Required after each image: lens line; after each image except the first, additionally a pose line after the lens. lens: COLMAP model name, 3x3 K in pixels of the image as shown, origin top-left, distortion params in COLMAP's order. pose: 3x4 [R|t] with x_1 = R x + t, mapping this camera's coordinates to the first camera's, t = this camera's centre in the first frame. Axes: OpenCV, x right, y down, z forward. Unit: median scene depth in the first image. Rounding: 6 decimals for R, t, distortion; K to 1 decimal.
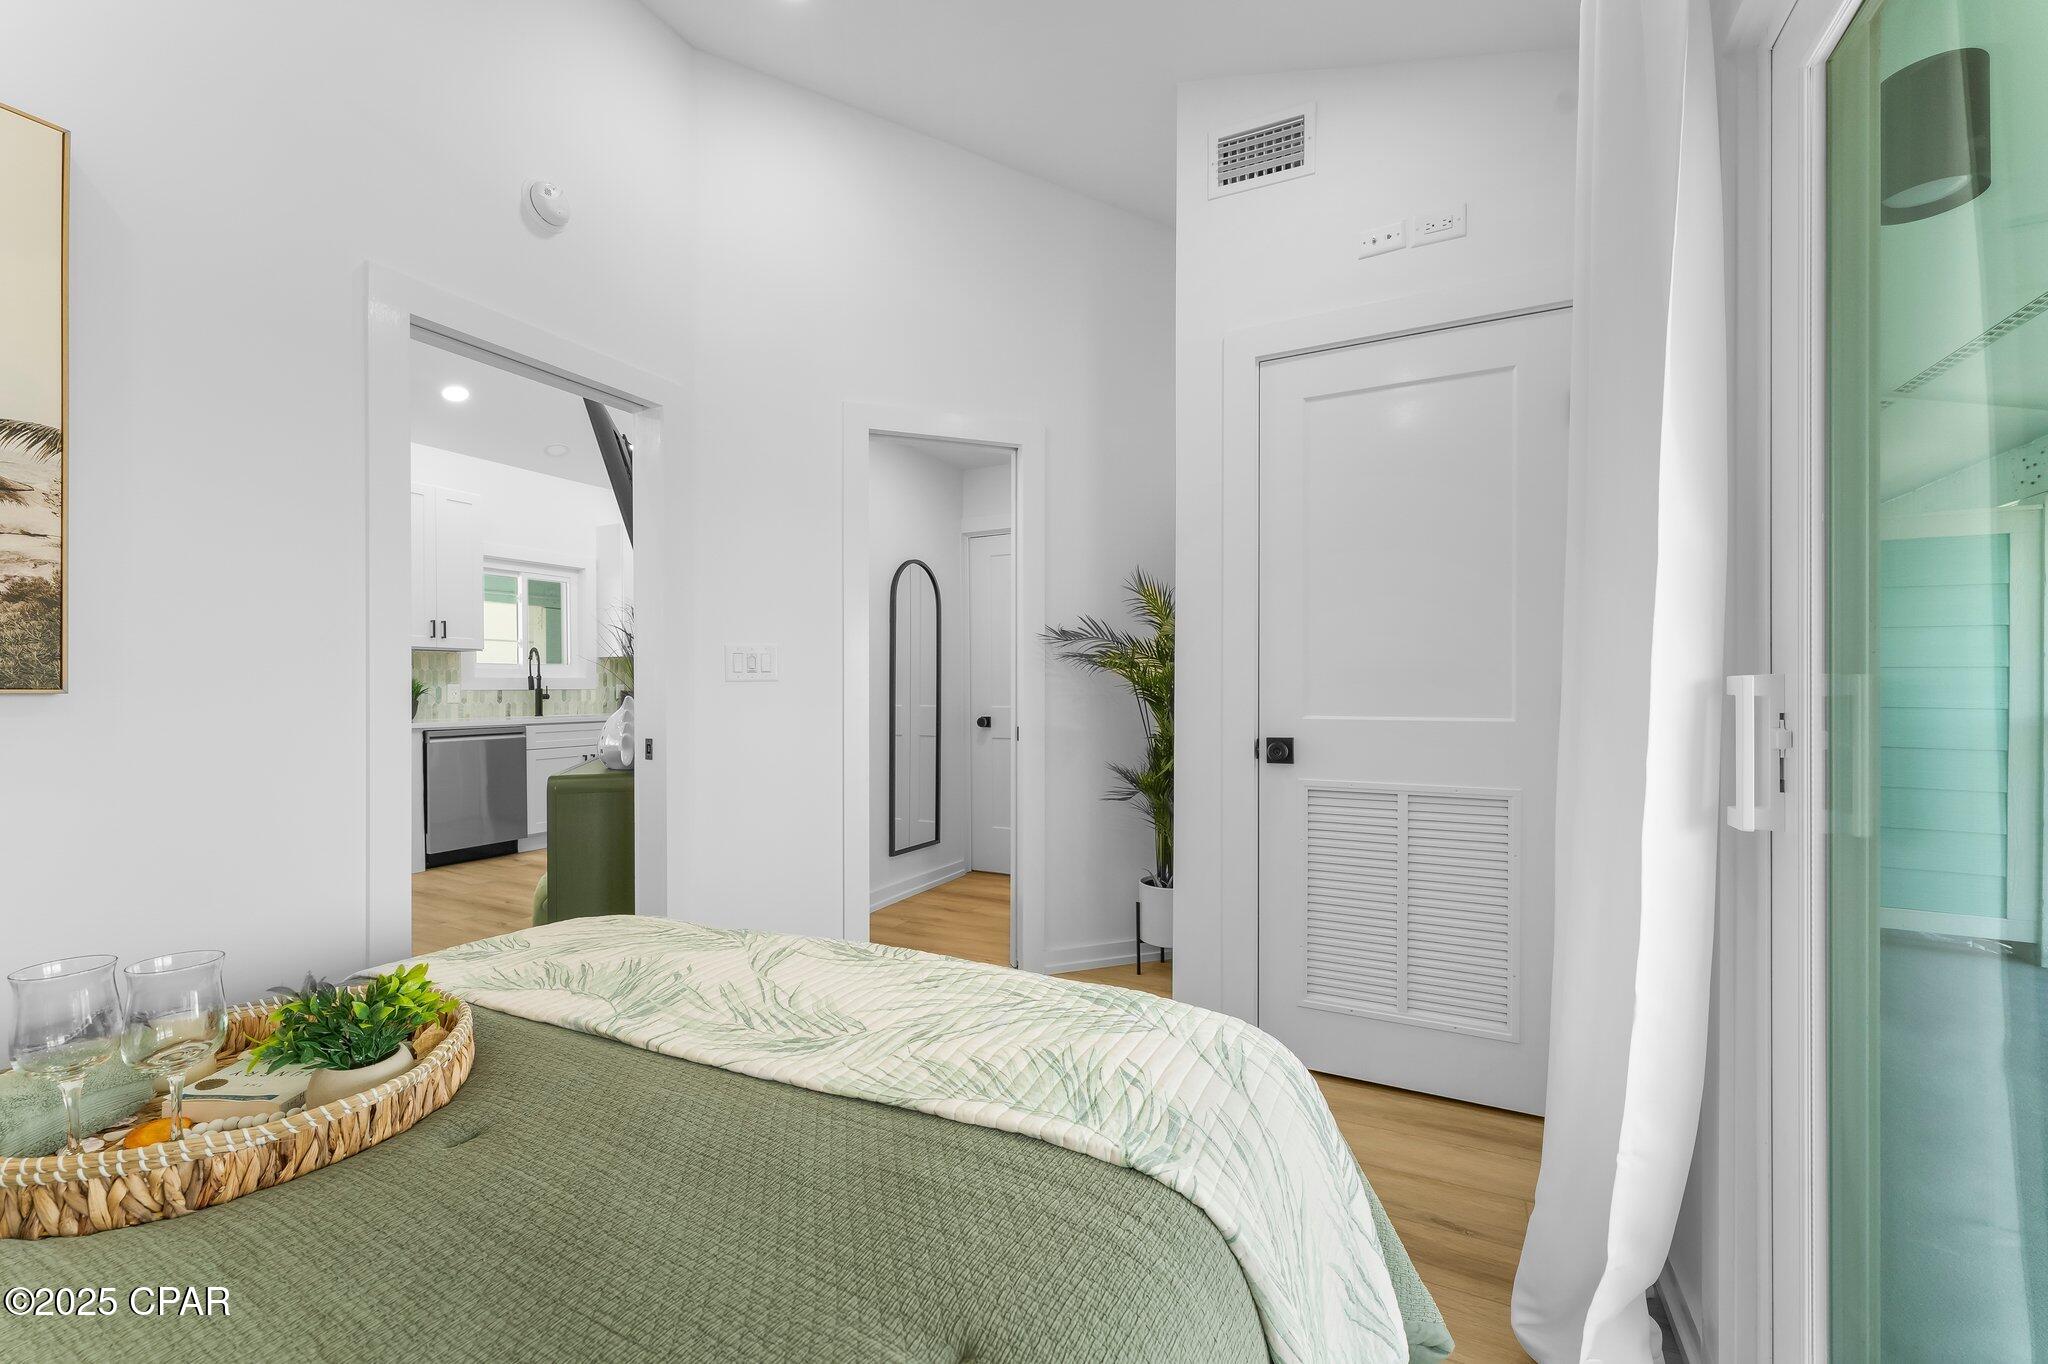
lens RADIAL K [[825.9, 0, 1023.9], [0, 825.9, 693.9], [0, 0, 1]] dist [-0.007647, -0.000089]
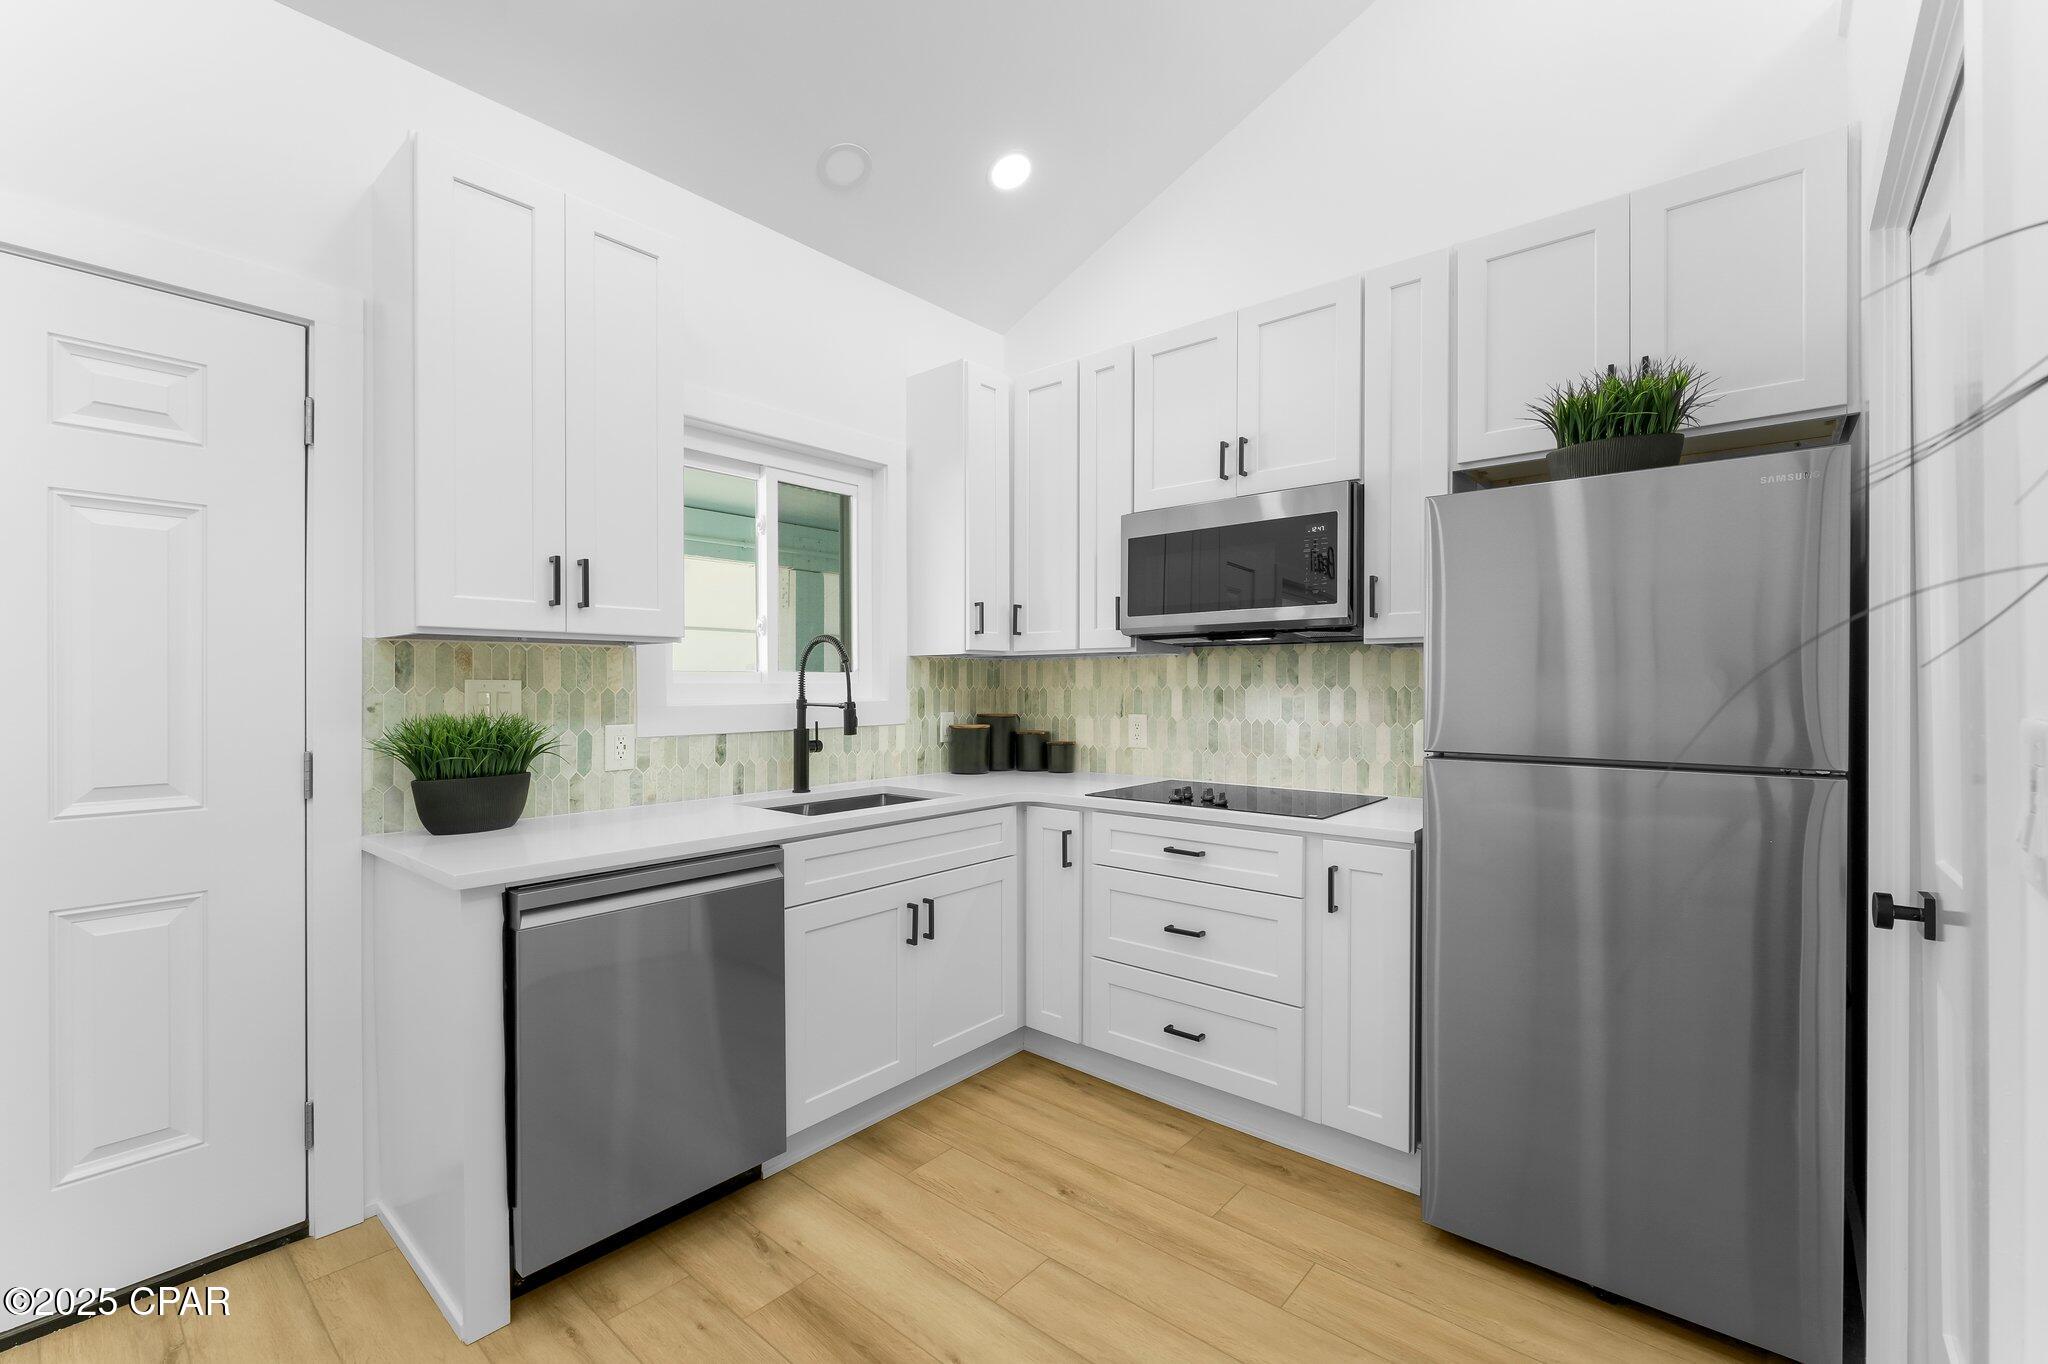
lens RADIAL K [[872.1, 0, 1017.6], [0, 872.1, 690.1], [0, 0, 1]] dist [0.000809, -0.000260]
pose [[0.970759, 0.005240, -0.239998, -0.381214], [-0.005211, 0.999986, 0.000756, -0.028899], [0.239998, 0.000516, 0.970773, 0.601285]]
